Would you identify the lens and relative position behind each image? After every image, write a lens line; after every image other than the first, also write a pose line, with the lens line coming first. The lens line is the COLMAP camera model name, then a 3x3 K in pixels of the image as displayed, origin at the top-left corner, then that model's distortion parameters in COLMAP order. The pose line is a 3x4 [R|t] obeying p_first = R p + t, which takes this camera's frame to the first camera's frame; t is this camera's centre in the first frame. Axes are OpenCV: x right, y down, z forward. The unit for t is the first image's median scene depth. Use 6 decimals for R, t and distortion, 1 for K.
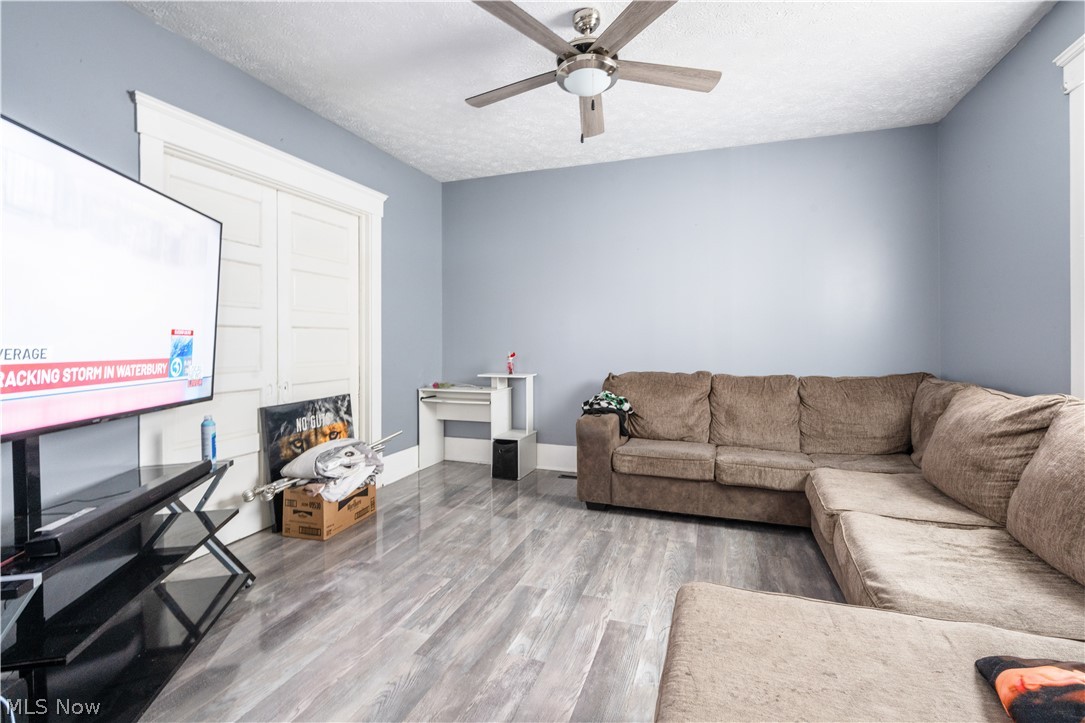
lens RADIAL K [[500.7, 0, 542.7], [0, 500.7, 340.6], [0, 0, 1]] dist [-0.001109, 0.000429]
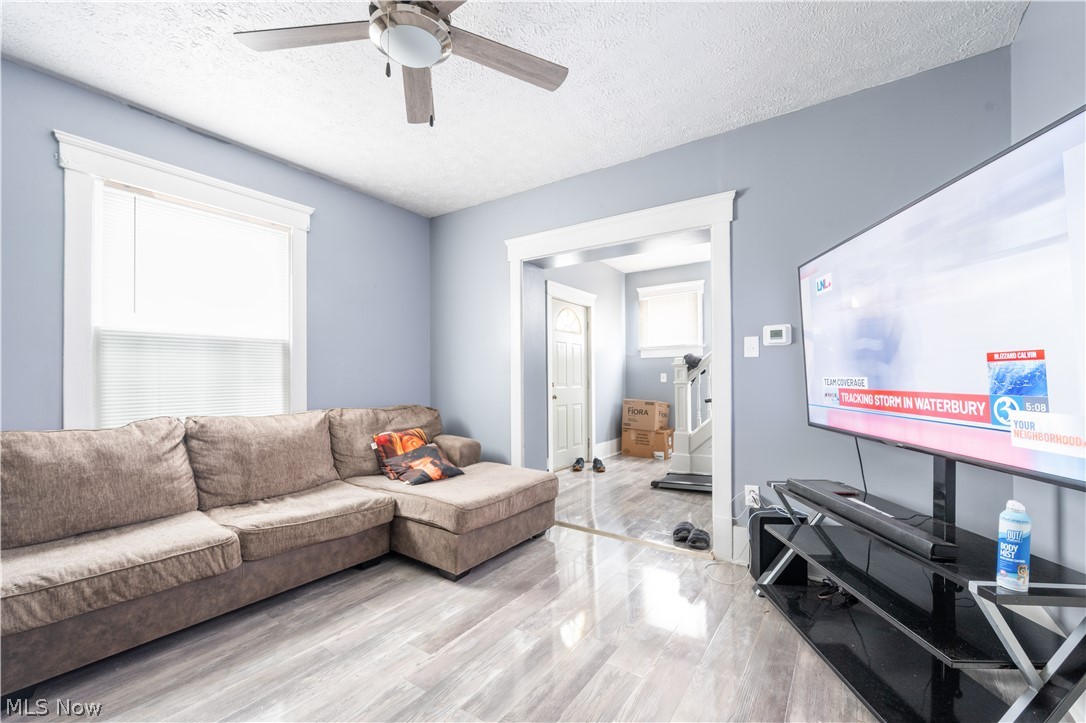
lens RADIAL K [[439.7, 0, 544.3], [0, 439.7, 375.8], [0, 0, 1]] dist [-0.000350, -0.000054]
pose [[-0.964056, 0.008479, 0.265562, -0.255281], [0.004548, 0.999871, -0.015412, 0.011799], [-0.265659, -0.013650, -0.963971, 1.413845]]
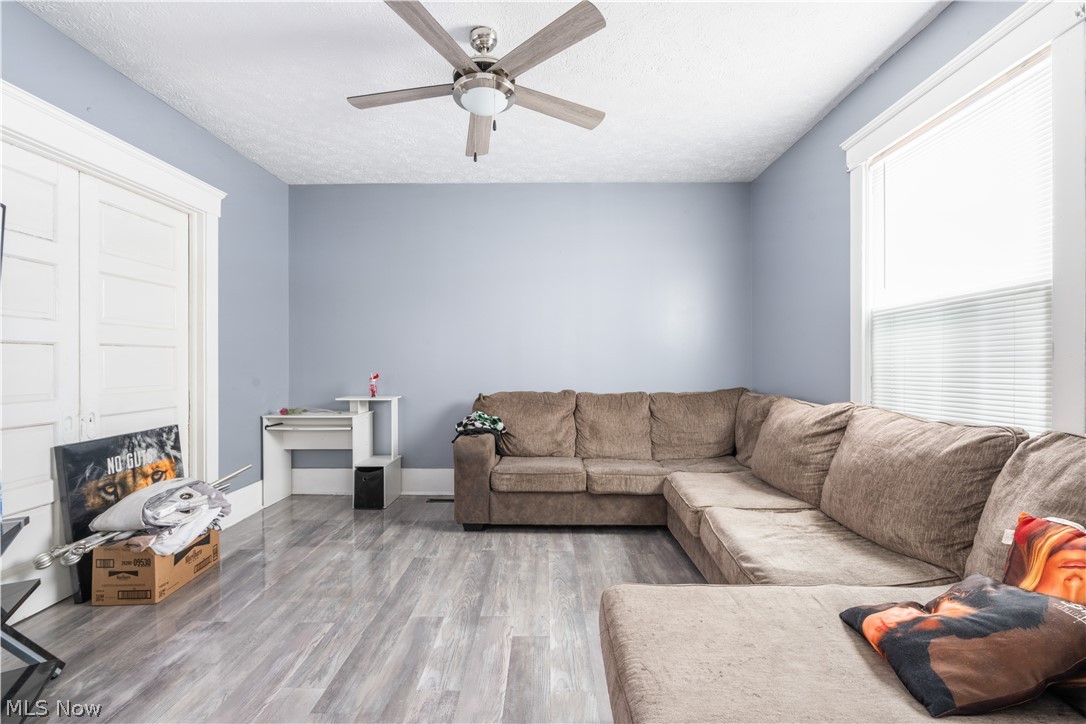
lens RADIAL K [[496.9, 0, 543.0], [0, 496.9, 362.0], [0, 0, 1]] dist [-0.000809, 0.000018]
pose [[0.946697, -0.000651, 0.322124, -0.104418], [0.000359, 0.999999, 0.000968, 0.001139], [-0.322125, -0.000801, 0.946697, 0.022699]]
